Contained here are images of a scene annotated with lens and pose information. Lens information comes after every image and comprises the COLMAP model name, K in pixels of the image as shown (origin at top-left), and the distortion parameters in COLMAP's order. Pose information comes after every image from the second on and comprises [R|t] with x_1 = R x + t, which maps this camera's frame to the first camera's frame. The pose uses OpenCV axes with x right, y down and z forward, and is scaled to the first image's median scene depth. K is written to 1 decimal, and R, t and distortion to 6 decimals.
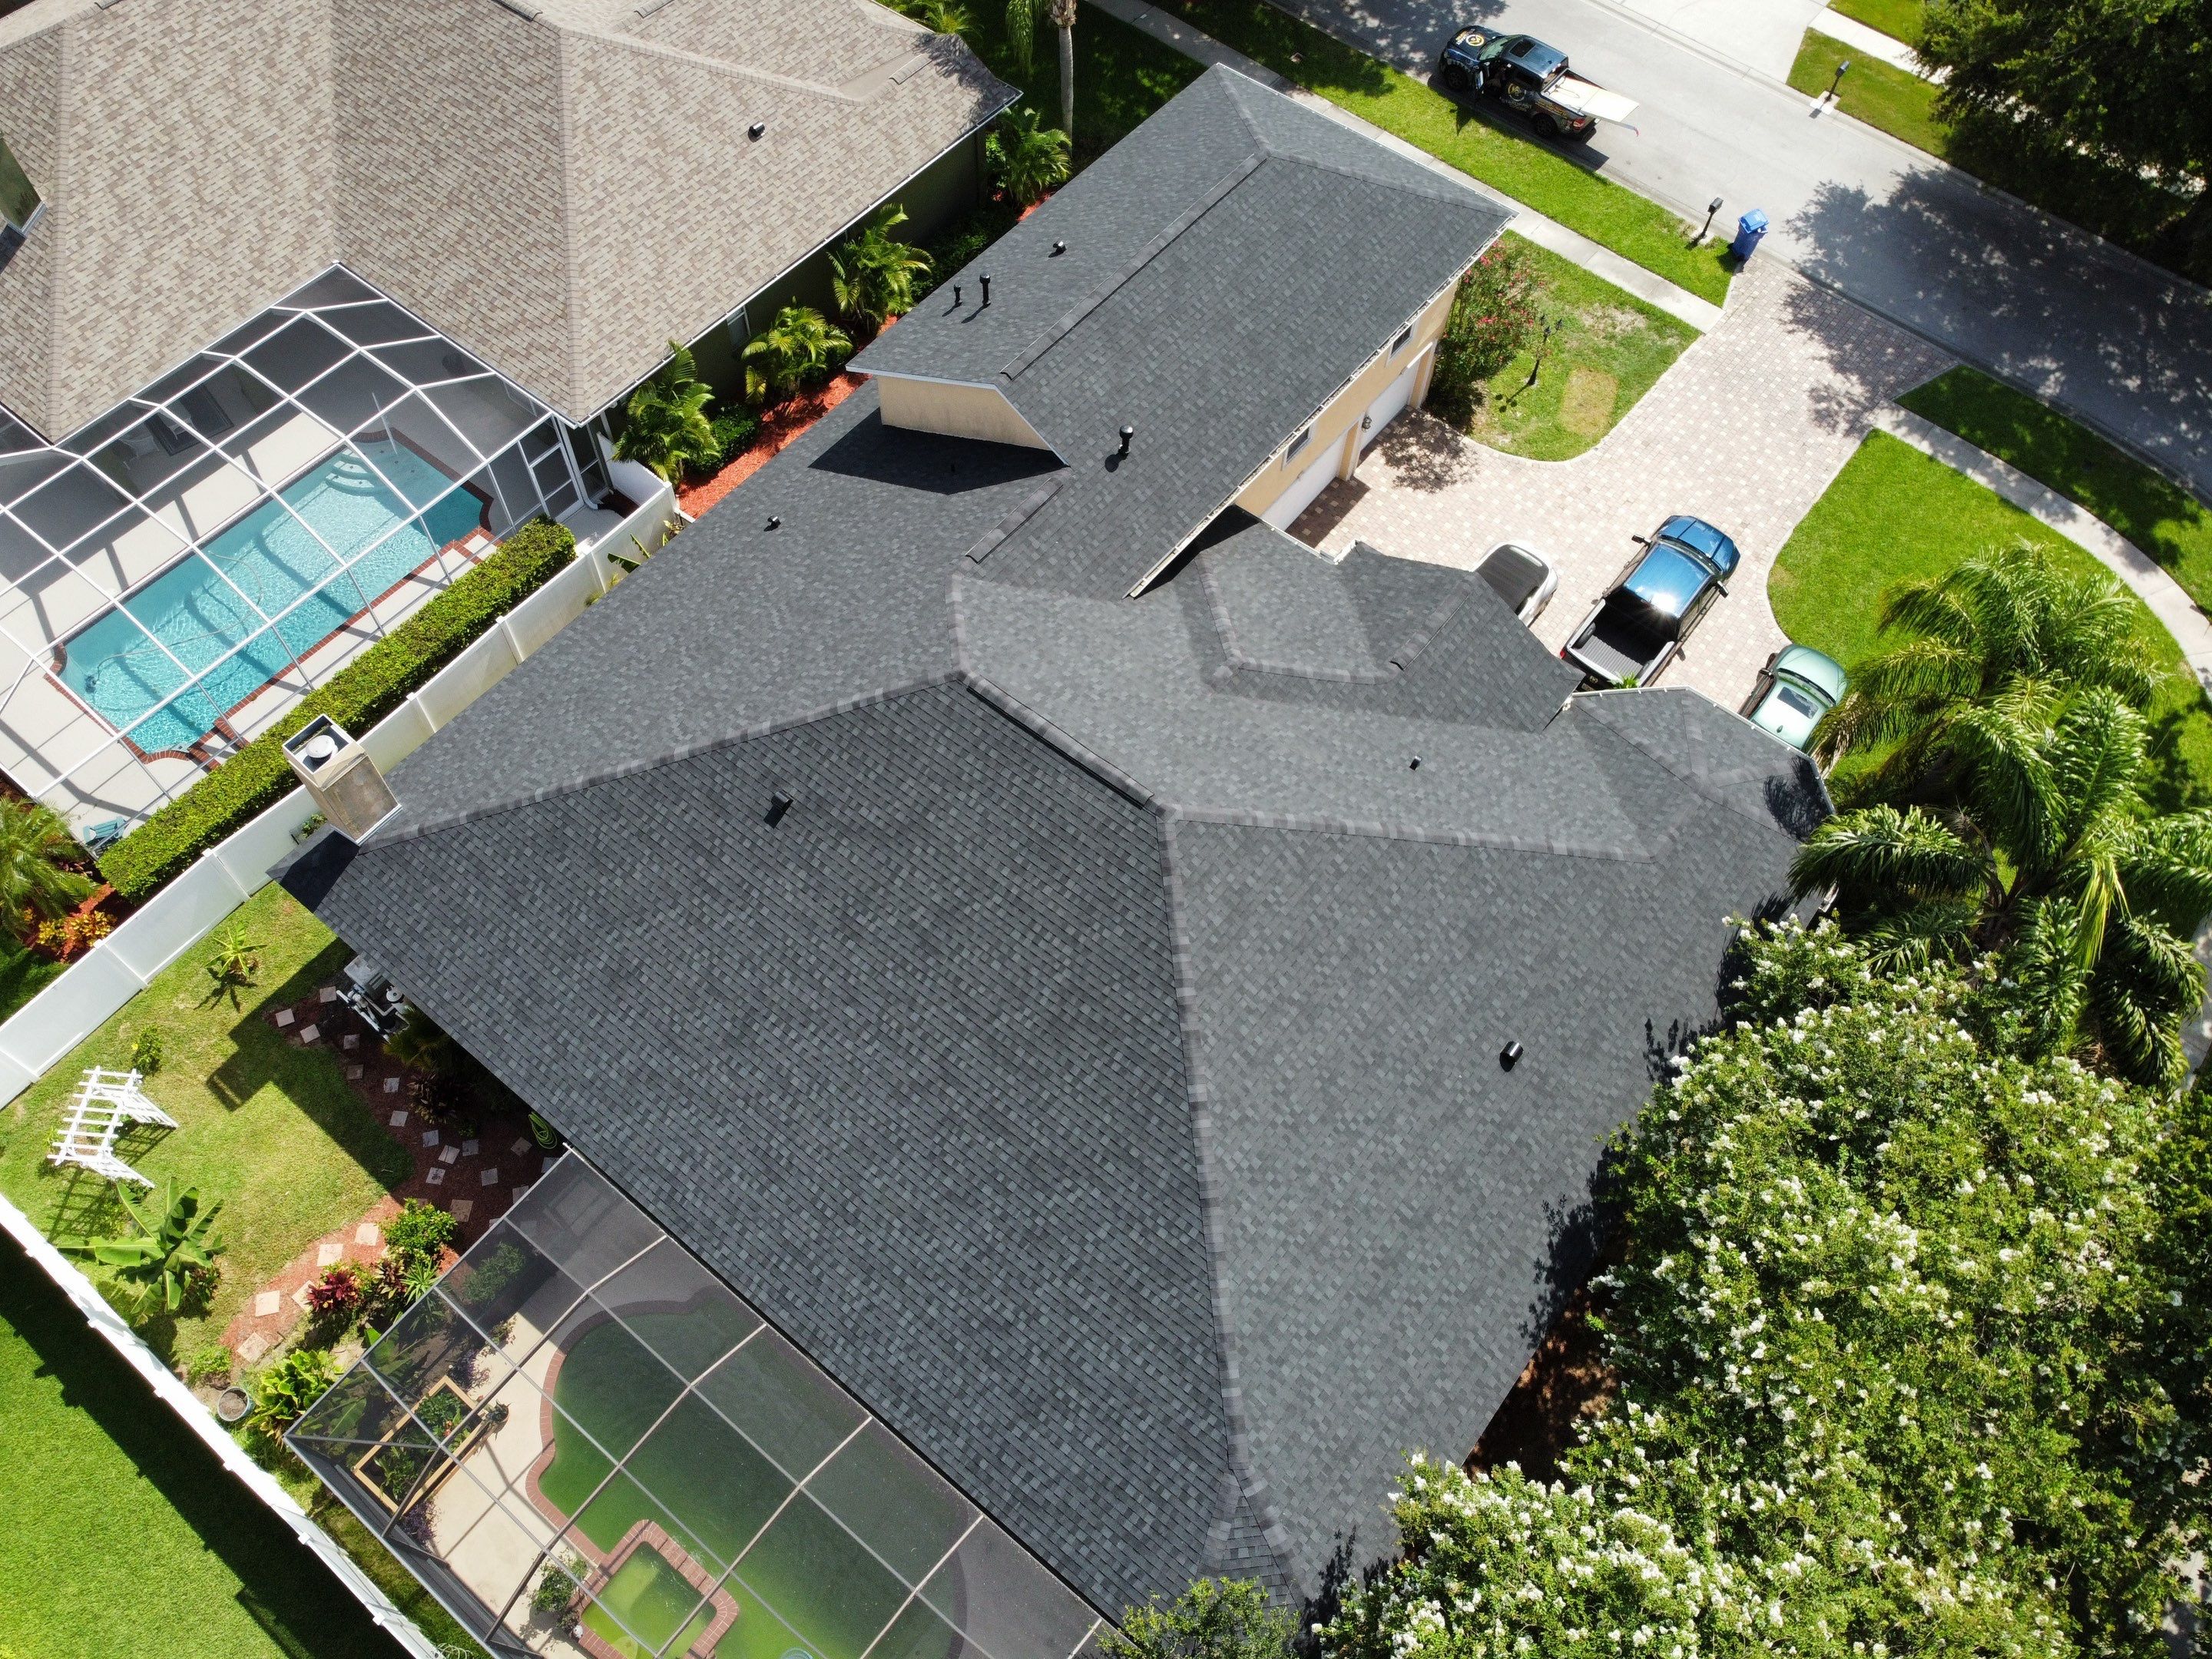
lens RADIAL K [[1673.0, 0, 1082.6], [0, 1673.0, 801.5], [0, 0, 1]] dist [0.005322, -0.013136]
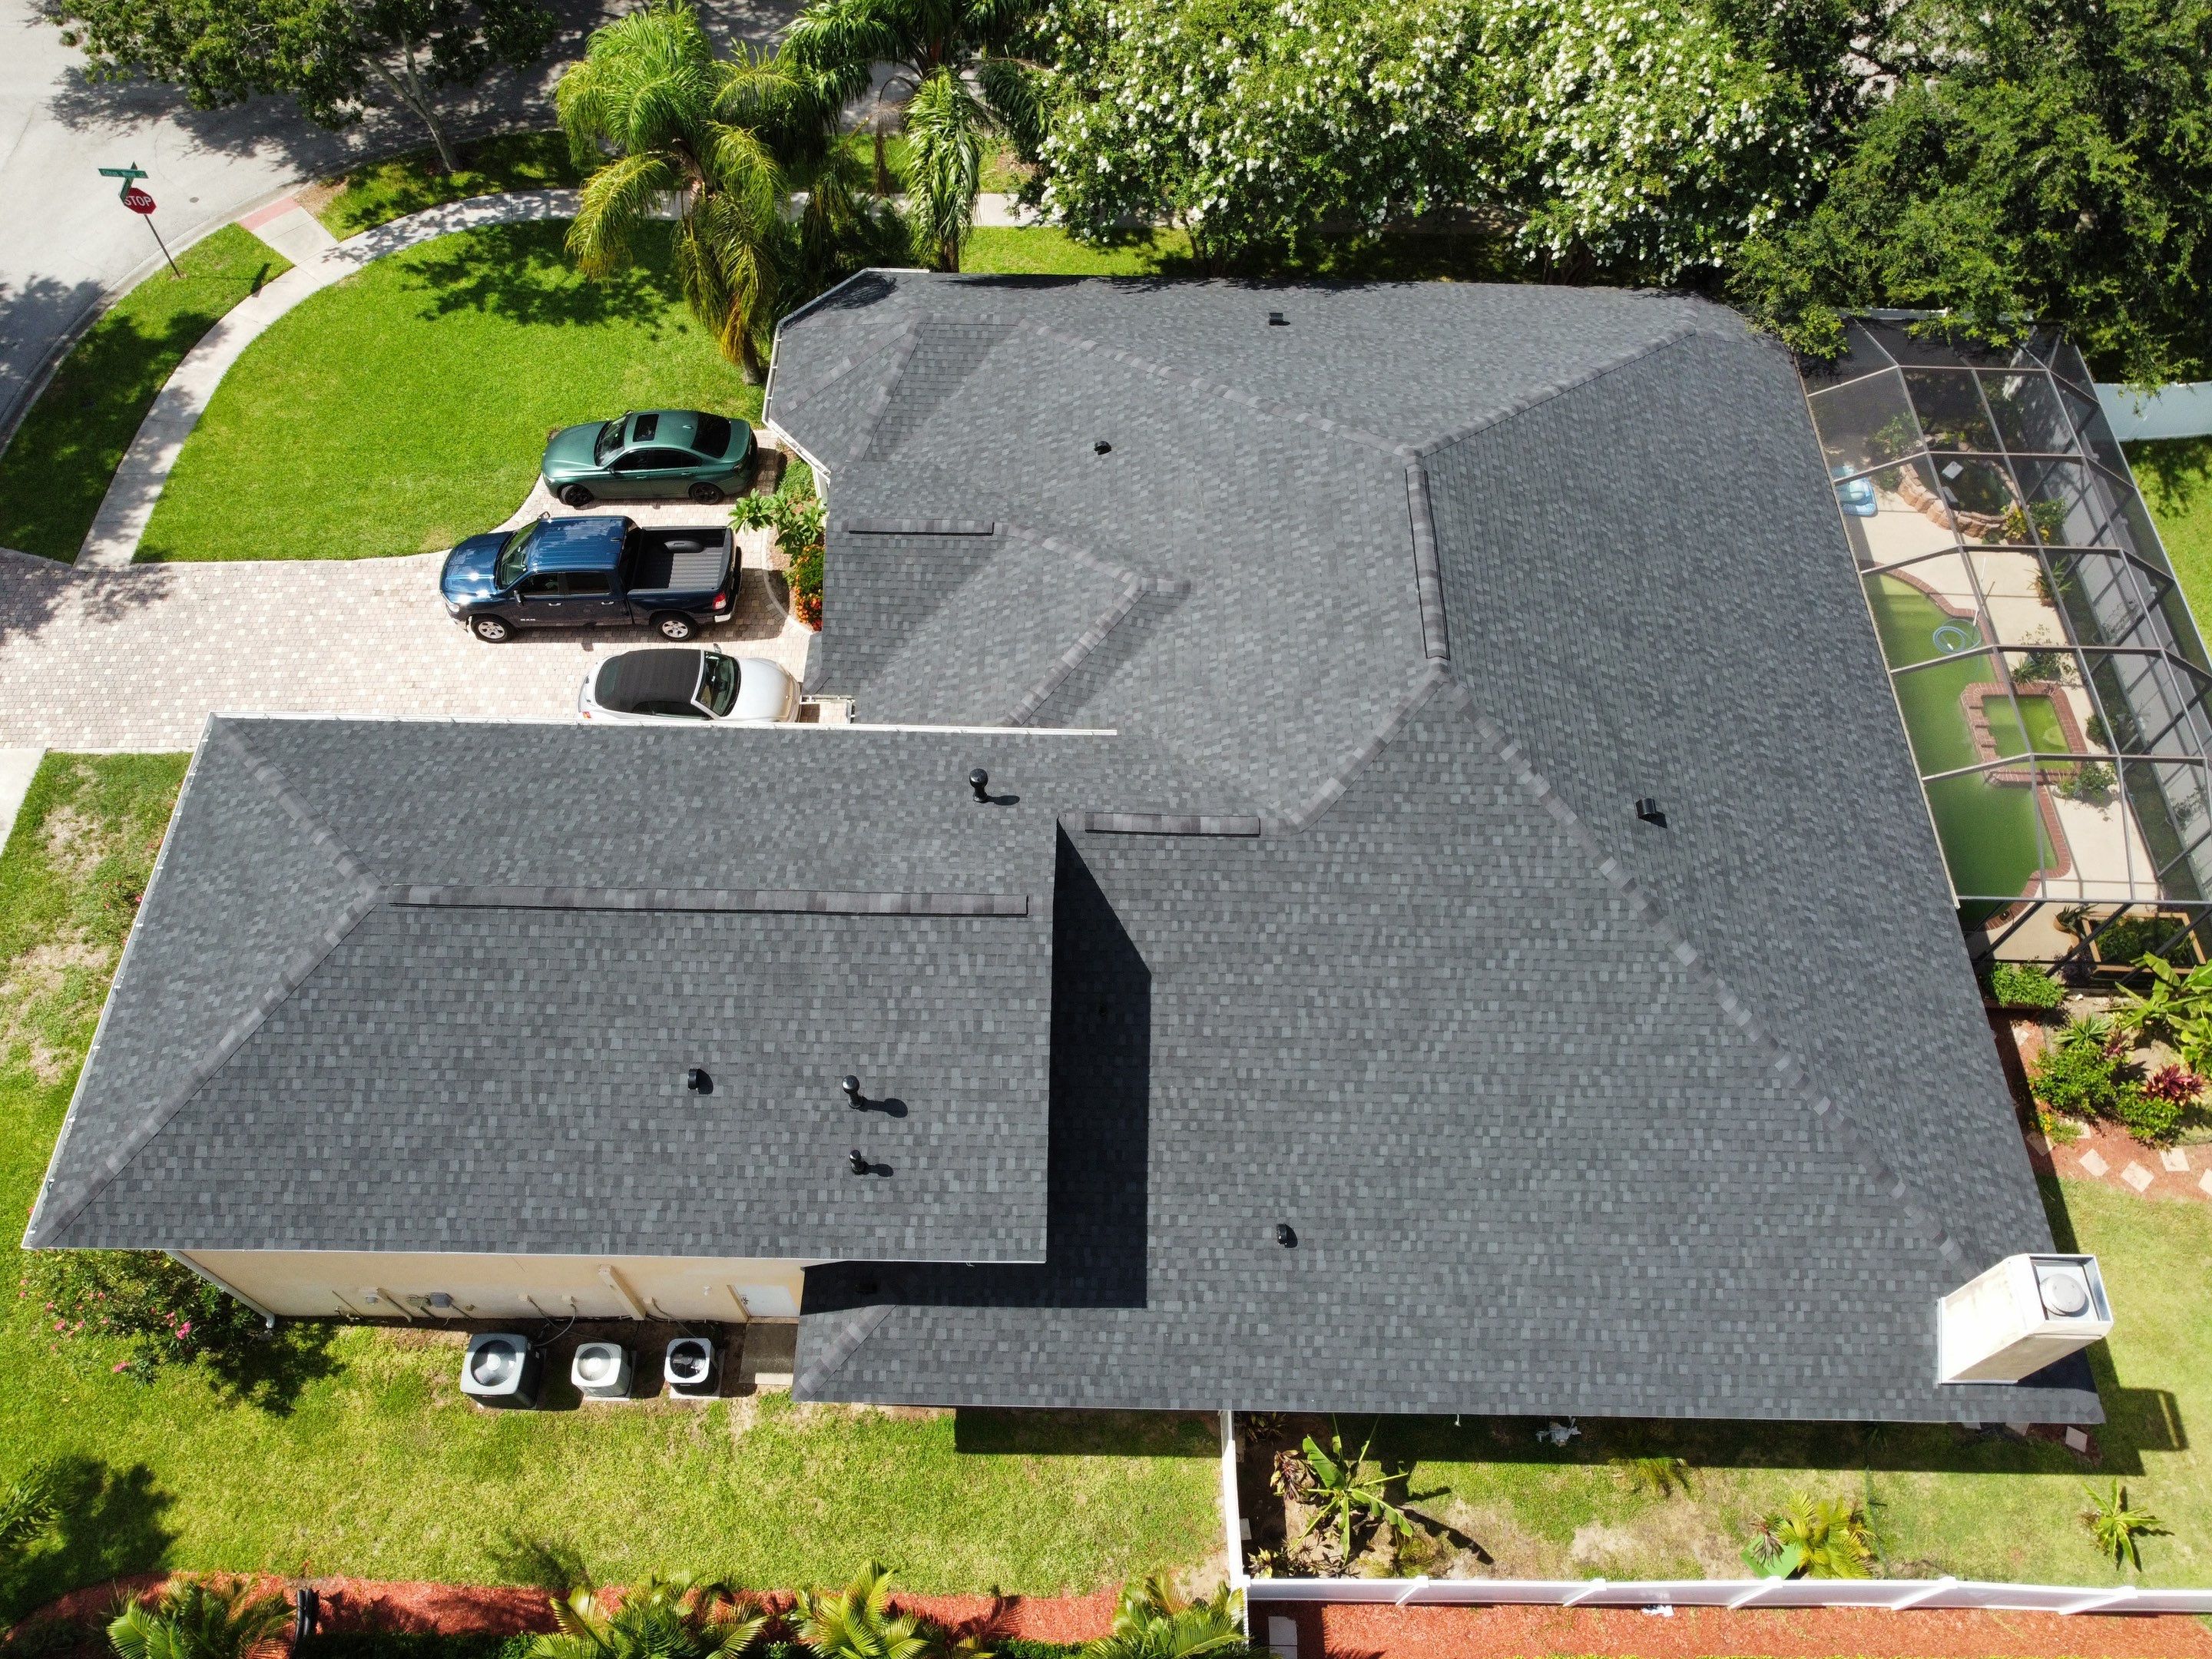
lens RADIAL K [[1673.0, 0, 1069.9], [0, 1673.0, 805.4], [0, 0, 1]] dist [0.005322, -0.013136]
pose [[-0.610997, -0.686933, 0.393453, -0.298639], [0.660678, -0.168680, 0.731472, -0.738593], [-0.436105, 0.706873, 0.556905, 0.571595]]
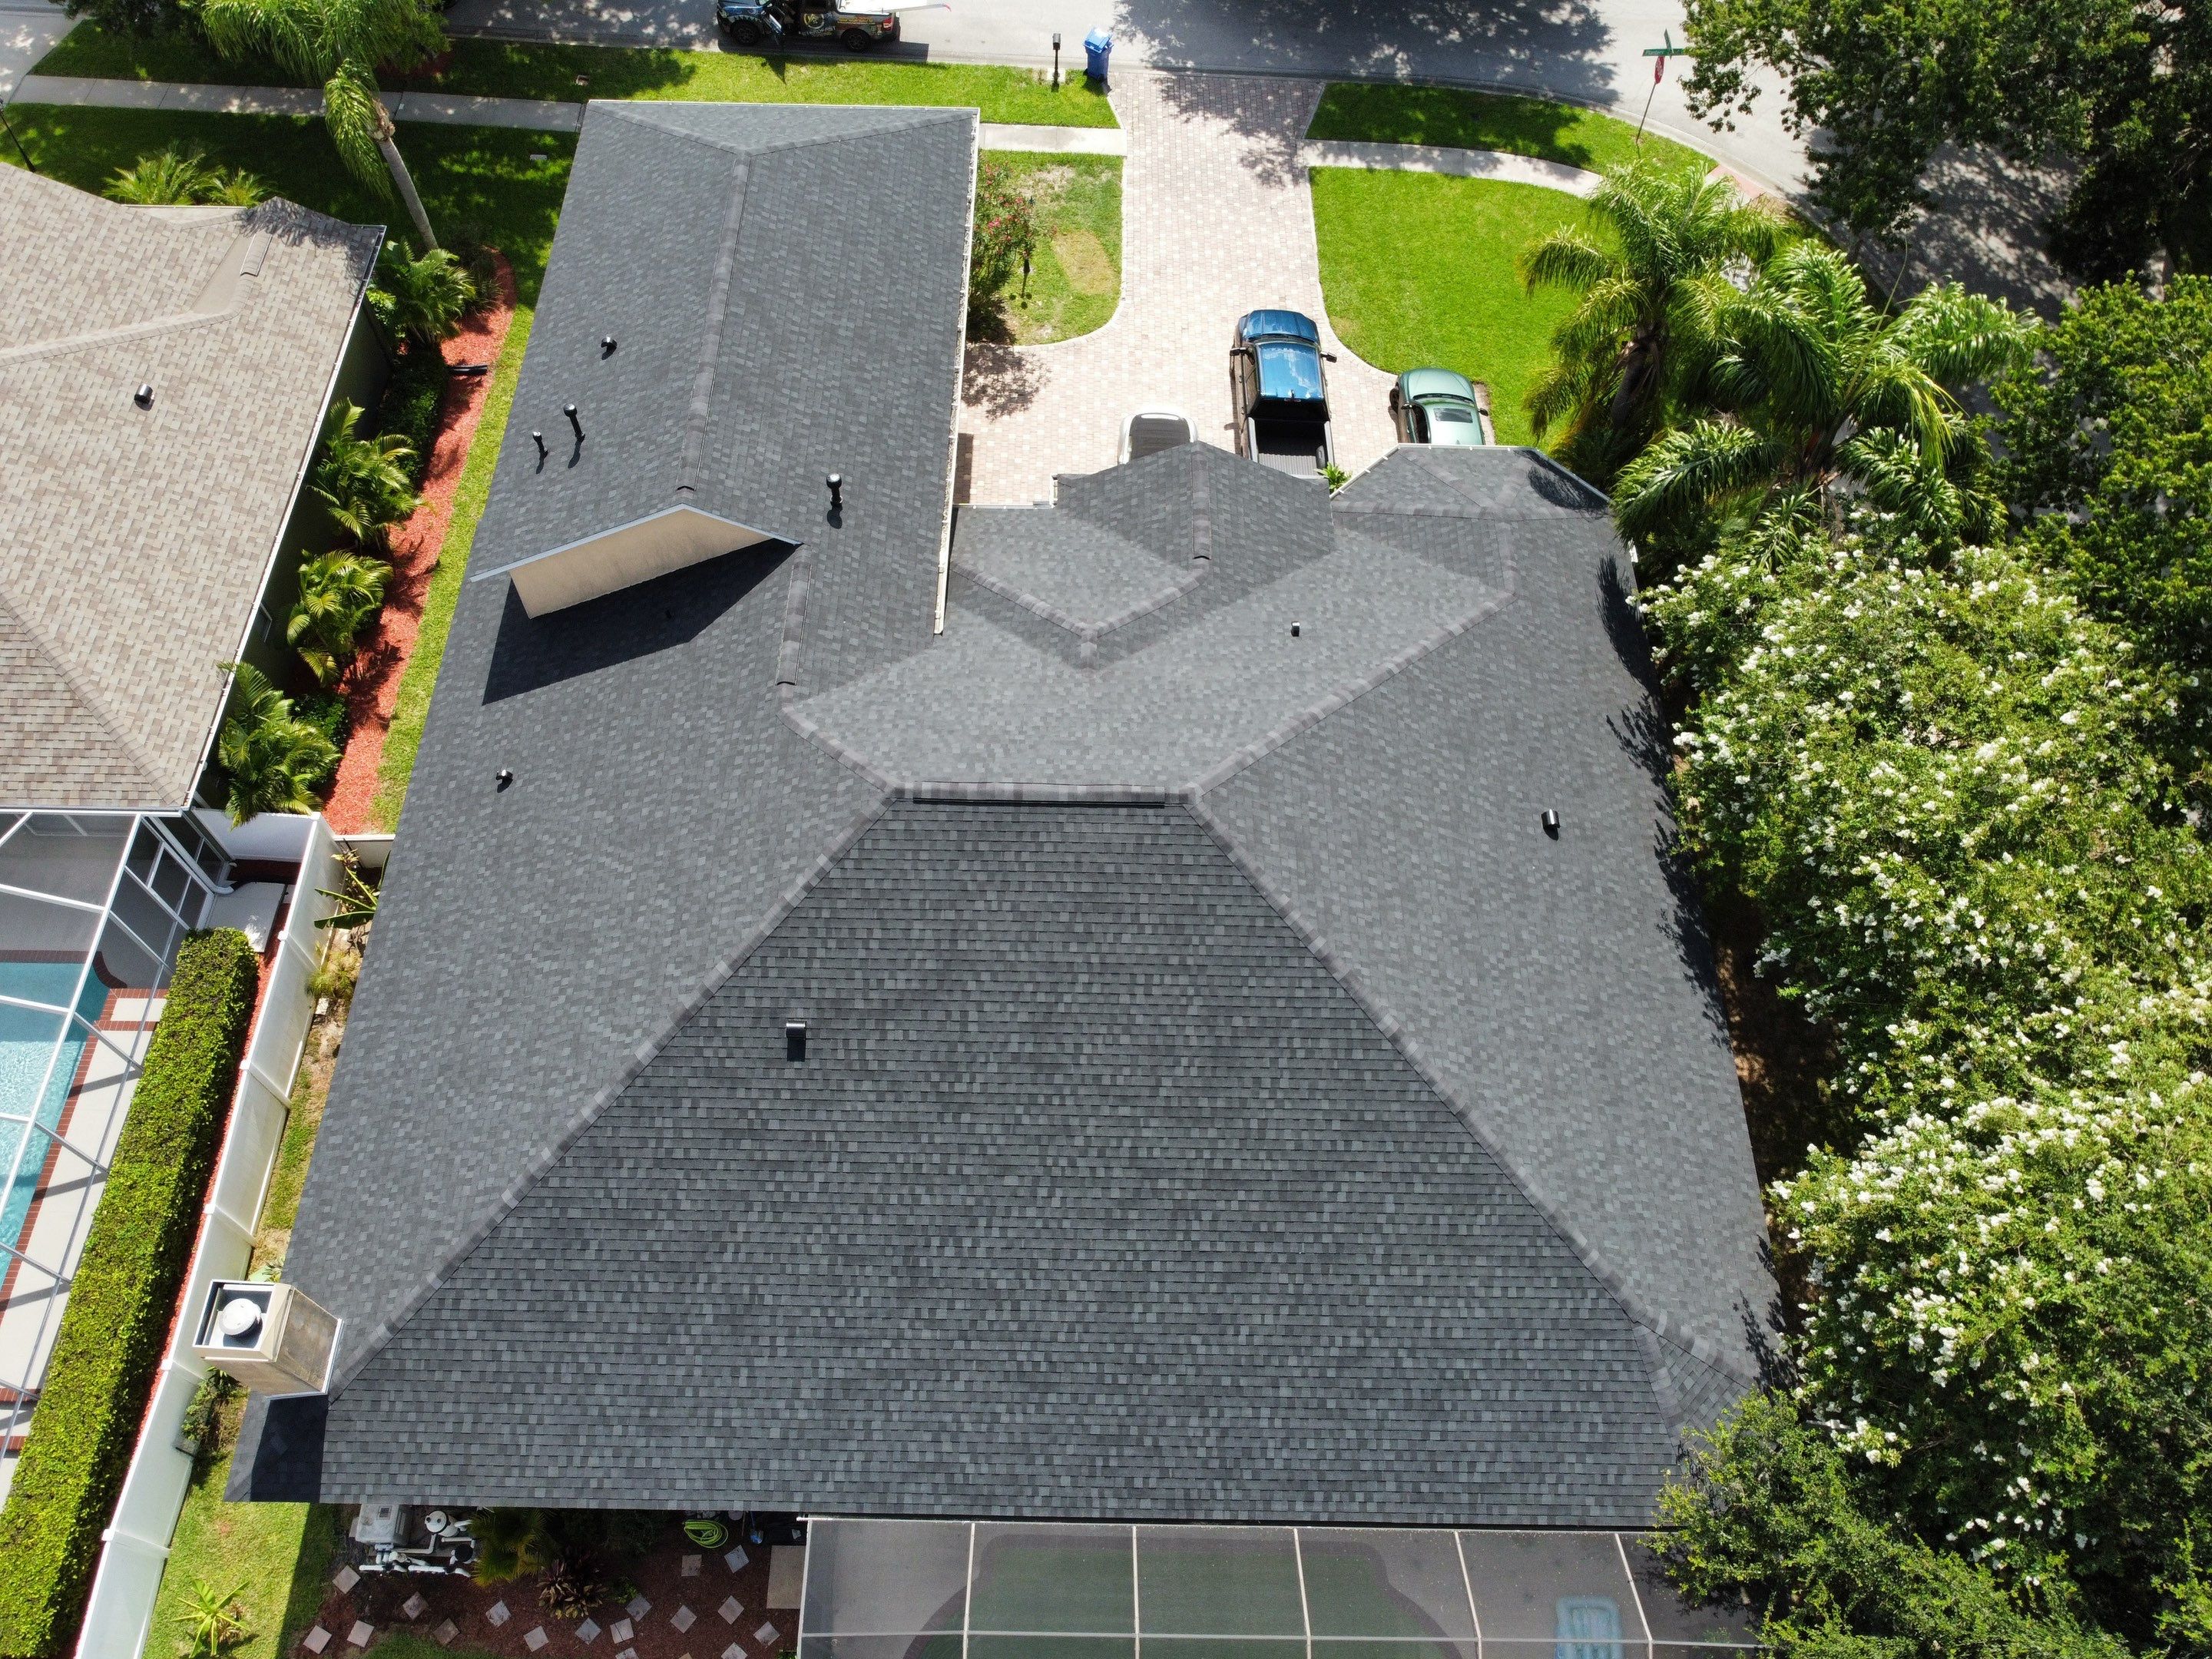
lens RADIAL K [[1673.0, 0, 1077.9], [0, 1673.0, 798.7], [0, 0, 1]] dist [0.005322, -0.013136]
pose [[0.789783, -0.527989, 0.312203, -0.240058], [0.523991, 0.845342, 0.104073, -0.100588], [-0.318867, 0.081397, 0.944298, 0.121434]]
